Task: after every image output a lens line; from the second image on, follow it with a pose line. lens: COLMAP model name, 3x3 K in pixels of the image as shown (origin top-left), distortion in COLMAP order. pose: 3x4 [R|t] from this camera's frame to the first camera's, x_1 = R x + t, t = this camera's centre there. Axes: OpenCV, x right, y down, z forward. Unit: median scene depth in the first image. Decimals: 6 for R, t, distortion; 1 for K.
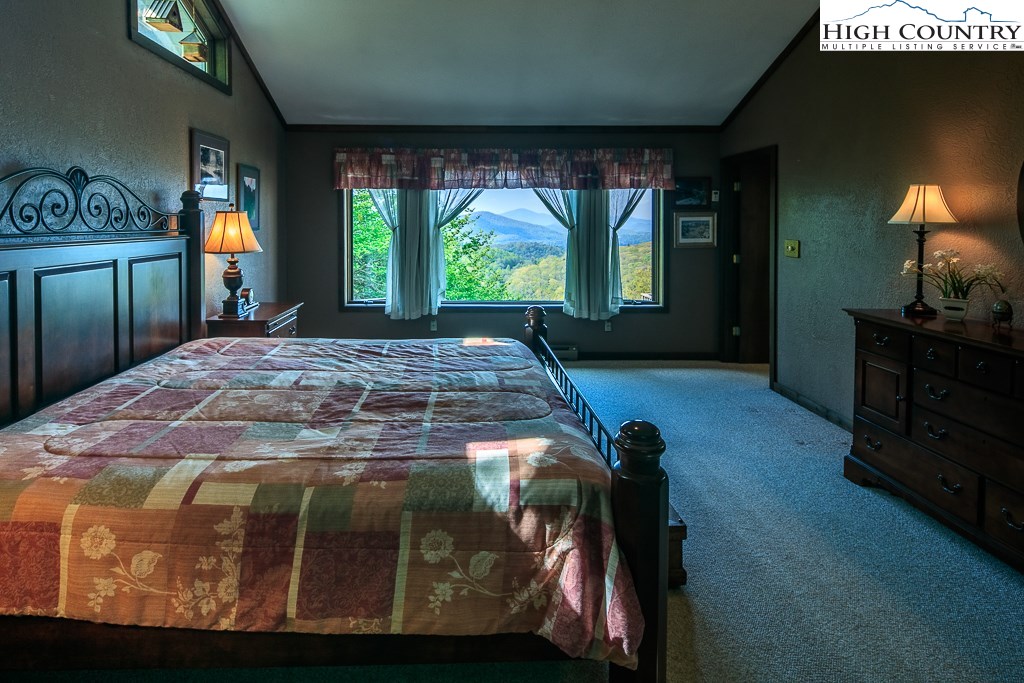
lens RADIAL K [[528.3, 0, 456.9], [0, 528.3, 234.7], [0, 0, 1]] dist [-0.001085, -0.000469]
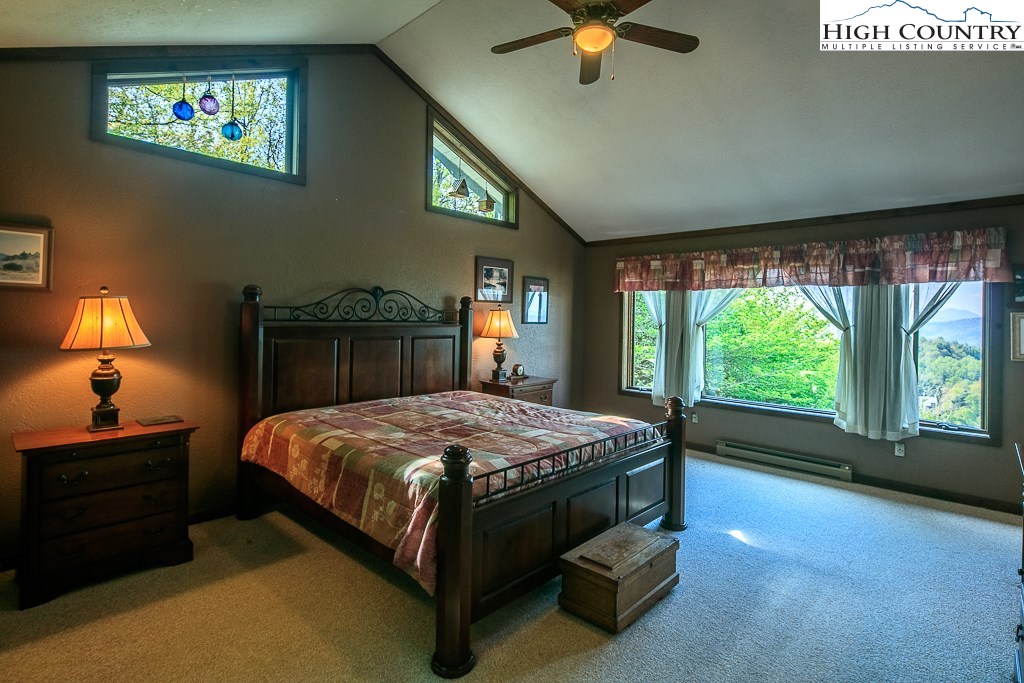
lens RADIAL K [[500.5, 0, 512.5], [0, 500.5, 315.2], [0, 0, 1]] dist [-0.000750, -0.000359]
pose [[0.722362, 0.007604, -0.691473, 0.395600], [-0.033047, 0.999177, -0.023536, 0.001649], [0.690725, 0.039852, 0.722018, 0.011669]]
